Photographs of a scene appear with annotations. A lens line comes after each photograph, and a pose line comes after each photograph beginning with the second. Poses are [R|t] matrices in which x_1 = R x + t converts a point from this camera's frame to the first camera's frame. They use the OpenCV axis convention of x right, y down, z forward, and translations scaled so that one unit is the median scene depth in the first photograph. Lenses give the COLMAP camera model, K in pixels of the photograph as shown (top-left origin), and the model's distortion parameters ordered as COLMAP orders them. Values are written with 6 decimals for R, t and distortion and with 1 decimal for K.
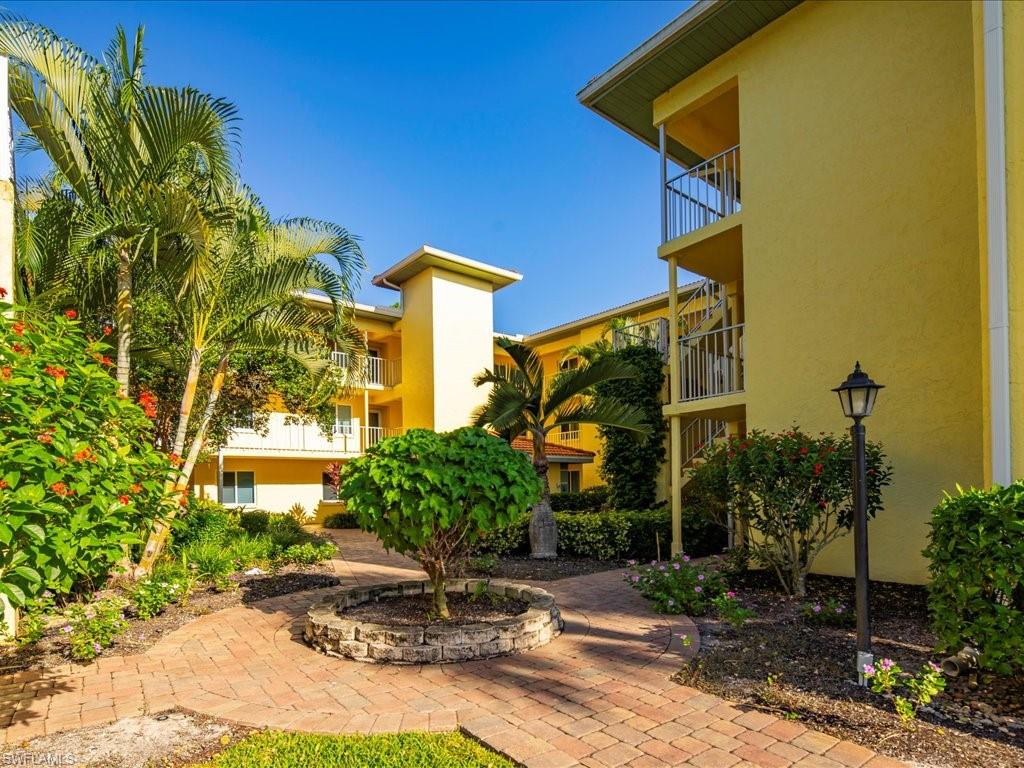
lens RADIAL K [[561.7, 0, 508.7], [0, 561.7, 372.3], [0, 0, 1]] dist [-0.001783, -0.000869]
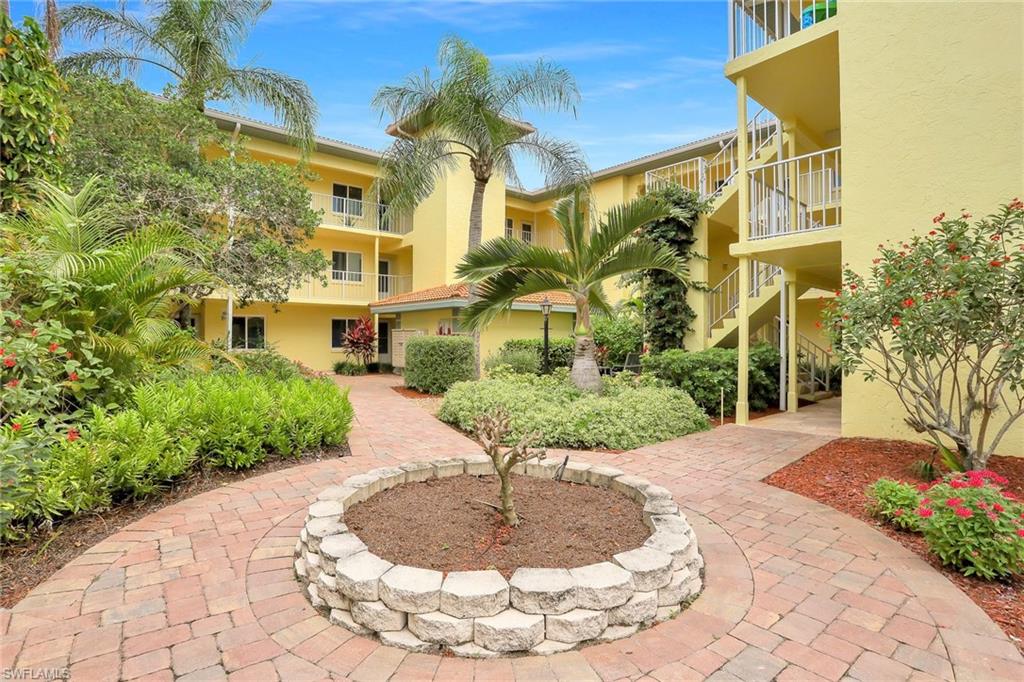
lens RADIAL K [[512.5, 0, 498.7], [0, 512.5, 338.2], [0, 0, 1]] dist [-0.000399, 0.000298]
pose [[0.999837, 0.014532, -0.010671, -0.057099], [-0.012049, 0.978873, 0.204115, 0.042787], [0.013411, -0.203953, 0.978889, 0.204802]]
